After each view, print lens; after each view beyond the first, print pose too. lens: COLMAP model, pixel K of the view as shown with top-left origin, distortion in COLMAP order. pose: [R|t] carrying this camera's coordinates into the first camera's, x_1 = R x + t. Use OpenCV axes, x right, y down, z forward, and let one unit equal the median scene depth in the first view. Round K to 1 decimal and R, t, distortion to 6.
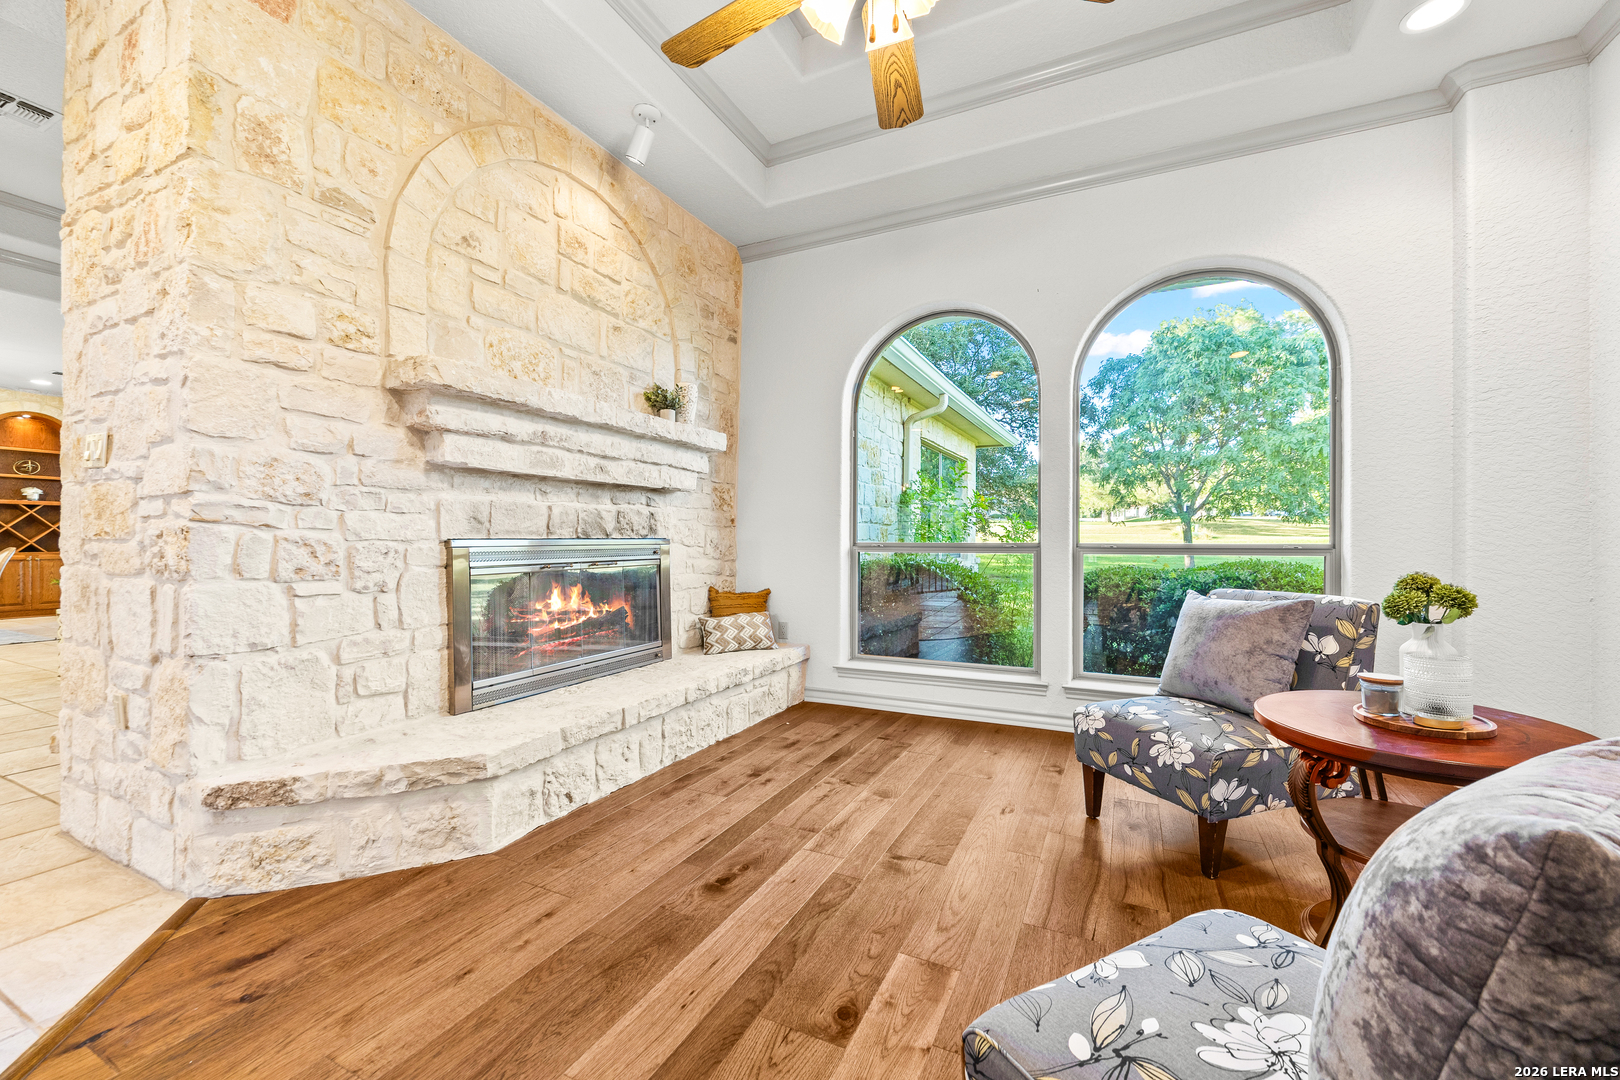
lens RADIAL K [[627.0, 0, 787.5], [0, 627.0, 539.8], [0, 0, 1]] dist [-0.006365, 0.001860]
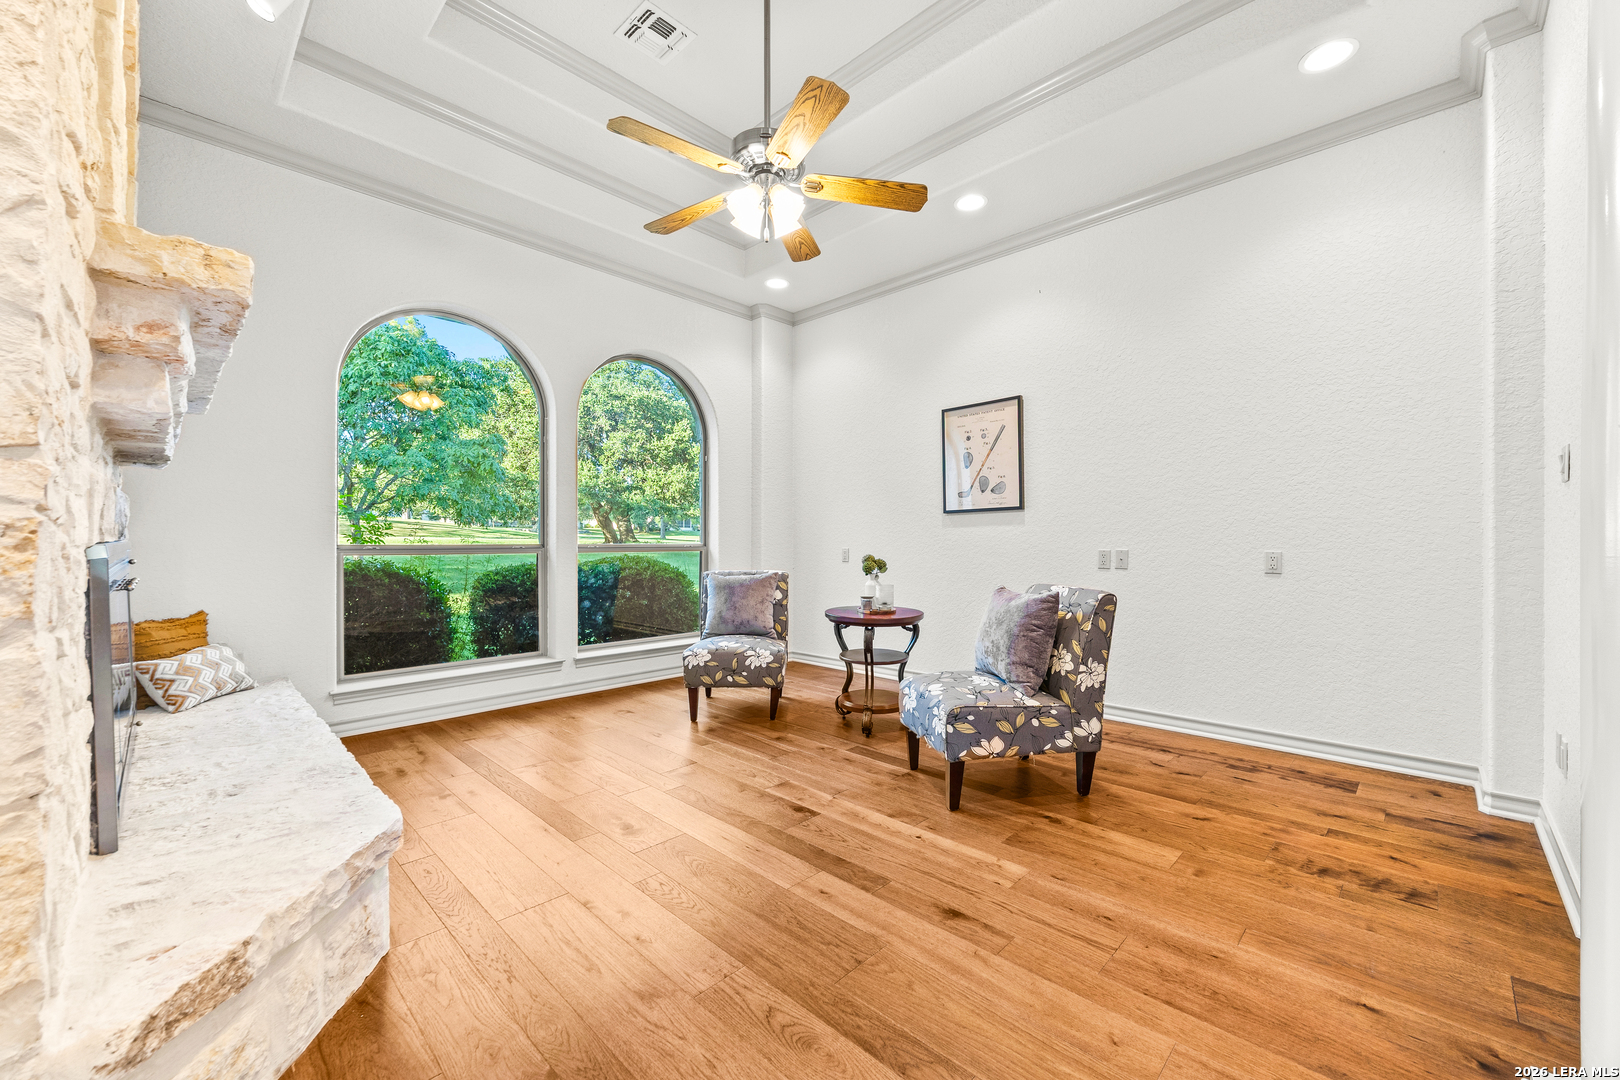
lens RADIAL K [[627.0, 0, 821.6], [0, 627.0, 544.8], [0, 0, 1]] dist [-0.006365, 0.001860]
pose [[0.315389, -0.005846, 0.948945, -0.961816], [-0.000875, 0.999979, 0.006451, -0.003191], [-0.948962, -0.002865, 0.315377, 0.233493]]
